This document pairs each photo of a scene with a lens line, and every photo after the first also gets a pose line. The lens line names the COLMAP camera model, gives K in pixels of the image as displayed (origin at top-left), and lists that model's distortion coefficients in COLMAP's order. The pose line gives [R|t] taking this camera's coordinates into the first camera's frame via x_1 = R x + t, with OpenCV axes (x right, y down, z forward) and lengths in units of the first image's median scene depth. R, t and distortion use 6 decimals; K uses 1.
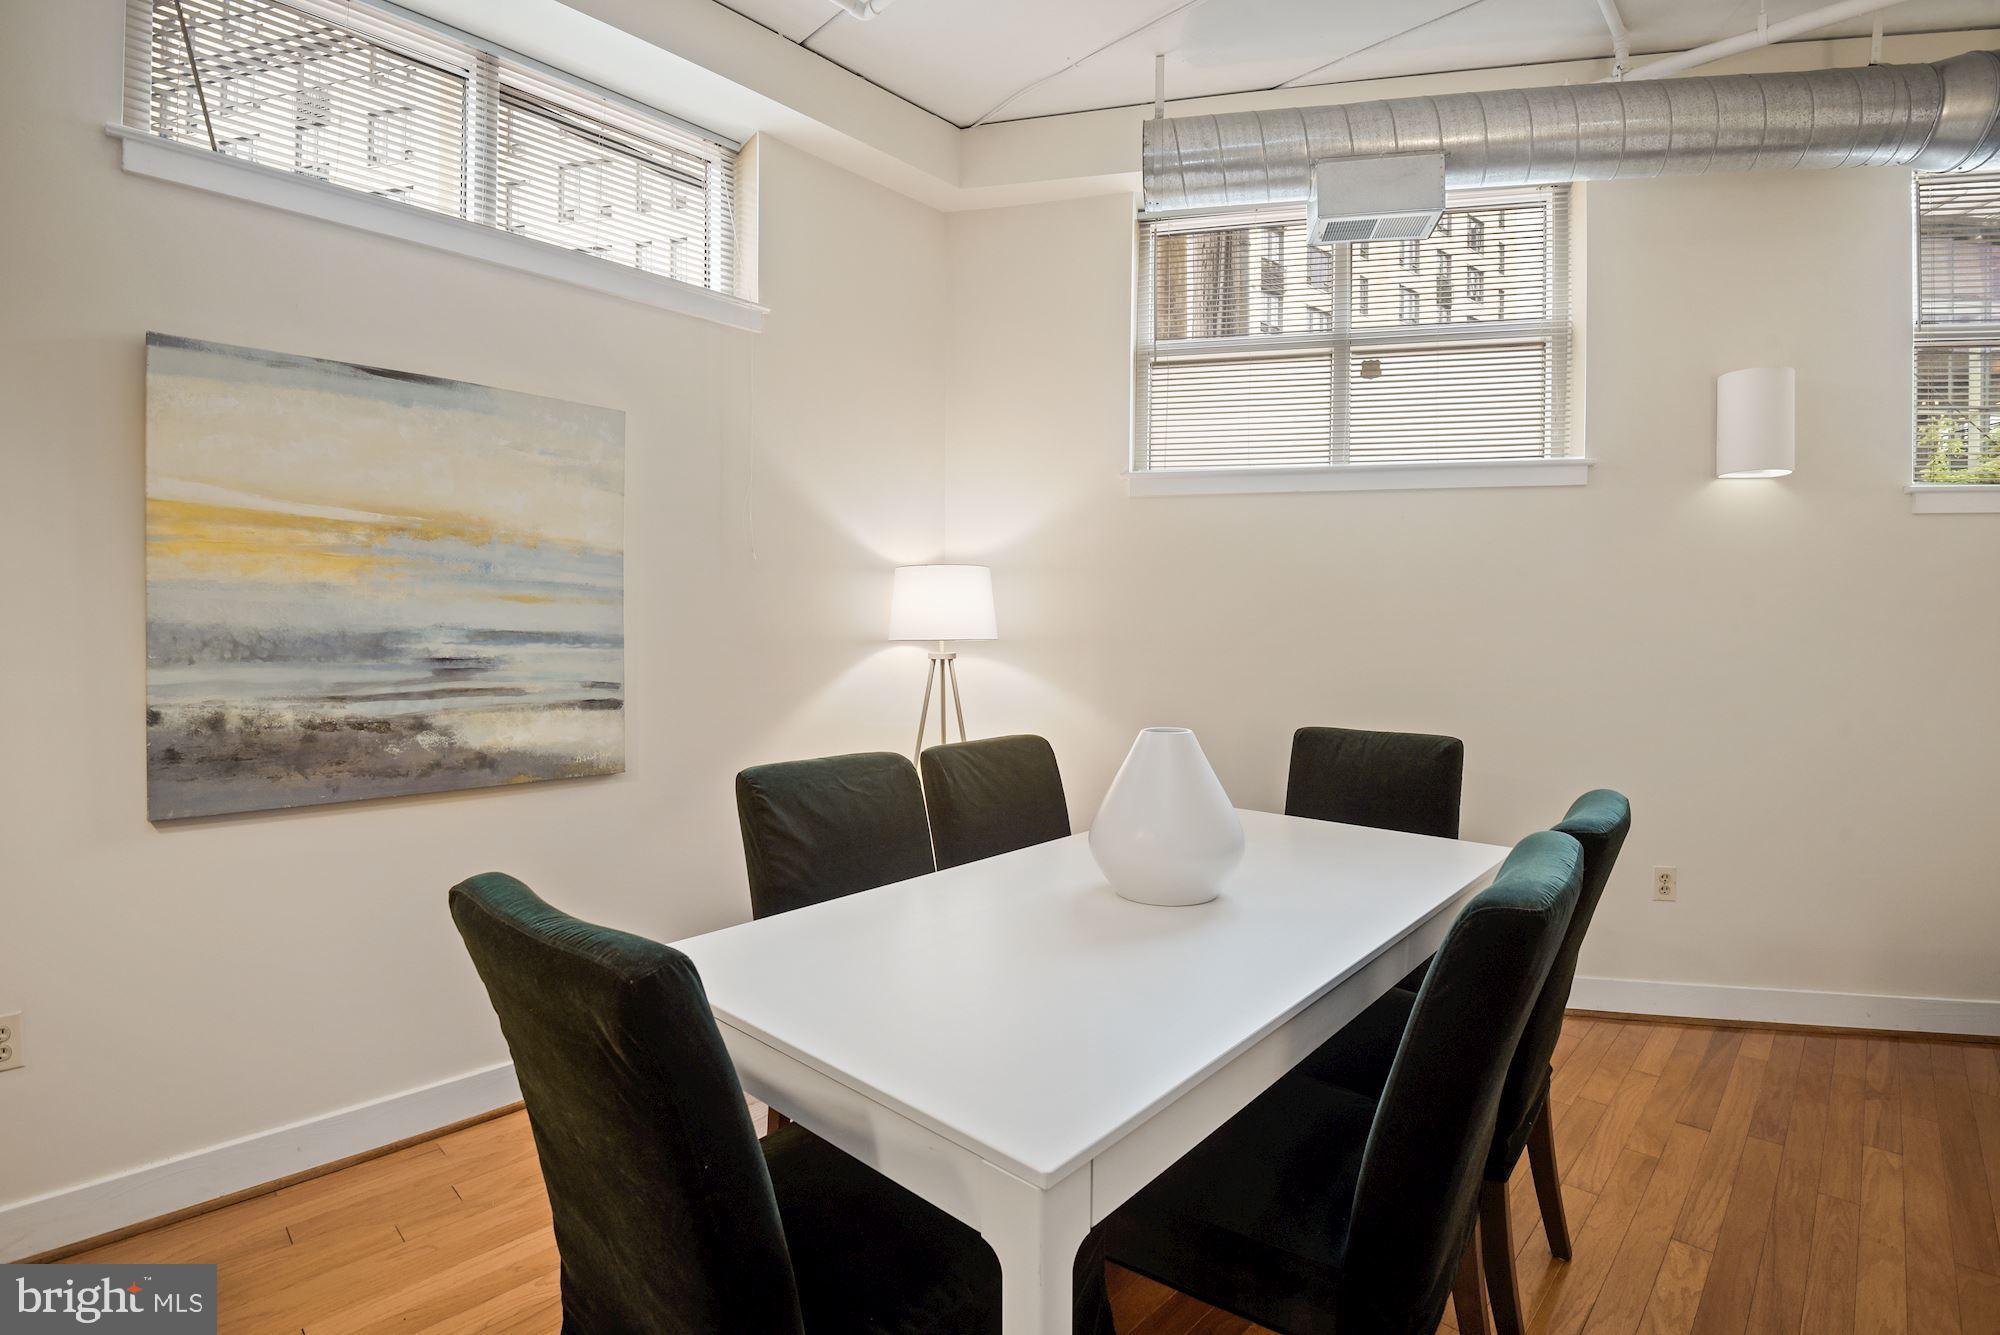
lens RADIAL K [[961.3, 0, 1061.0], [0, 961.3, 658.0], [0, 0, 1]] dist [-0.035915, -0.001099]
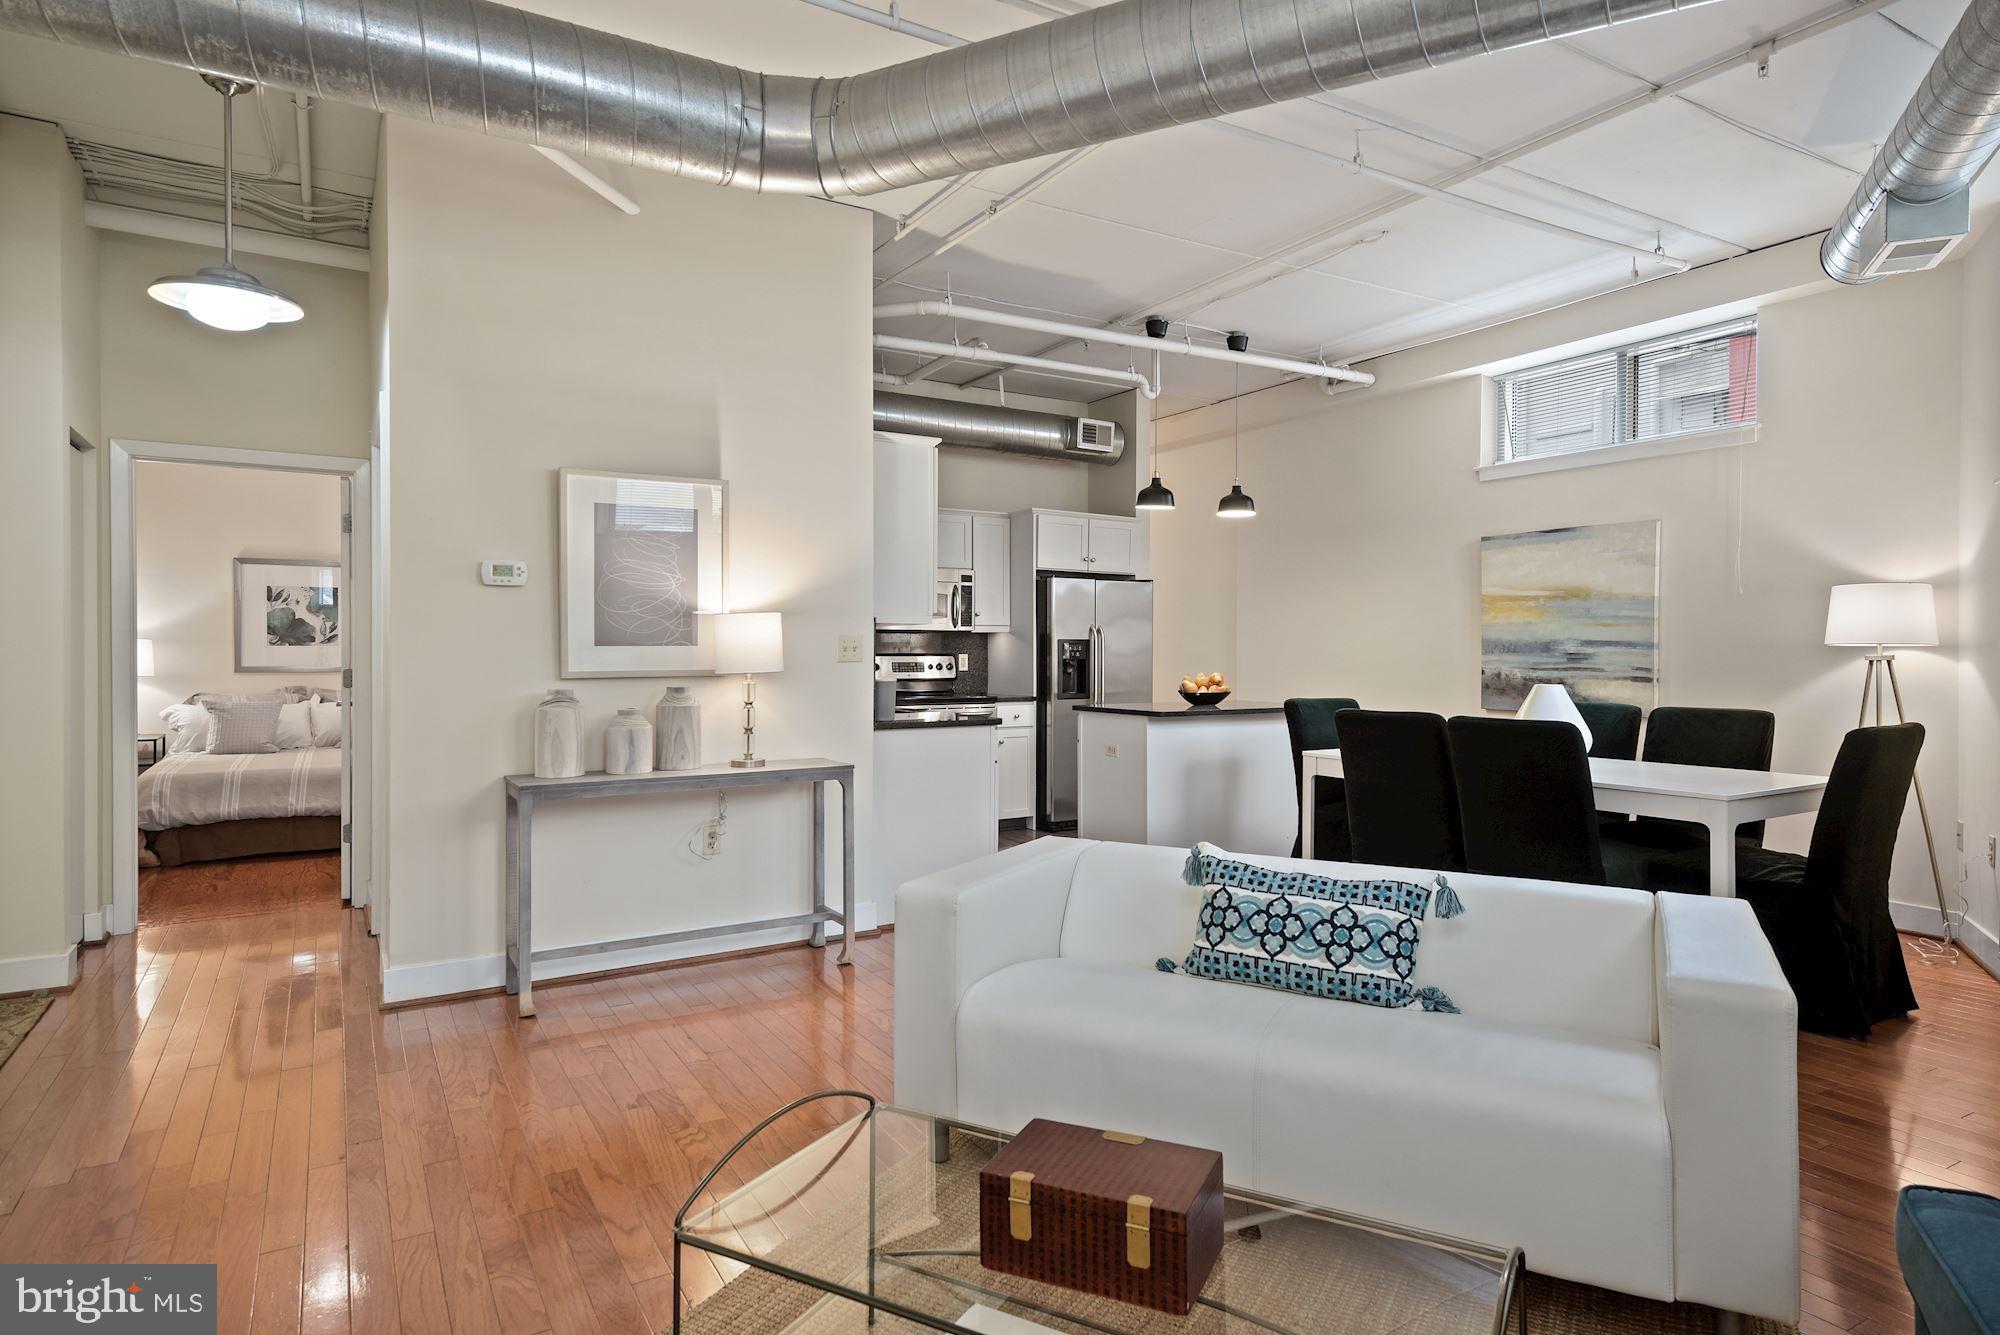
lens RADIAL K [[1133.7, 0, 1020.2], [0, 1133.7, 654.1], [0, 0, 1]] dist [0.058735, -0.033641]
pose [[-0.300239, 0.001071, -0.953863, 2.440473], [-0.027032, 0.999588, 0.009631, 0.012185], [0.953481, 0.028677, -0.300087, 0.612320]]
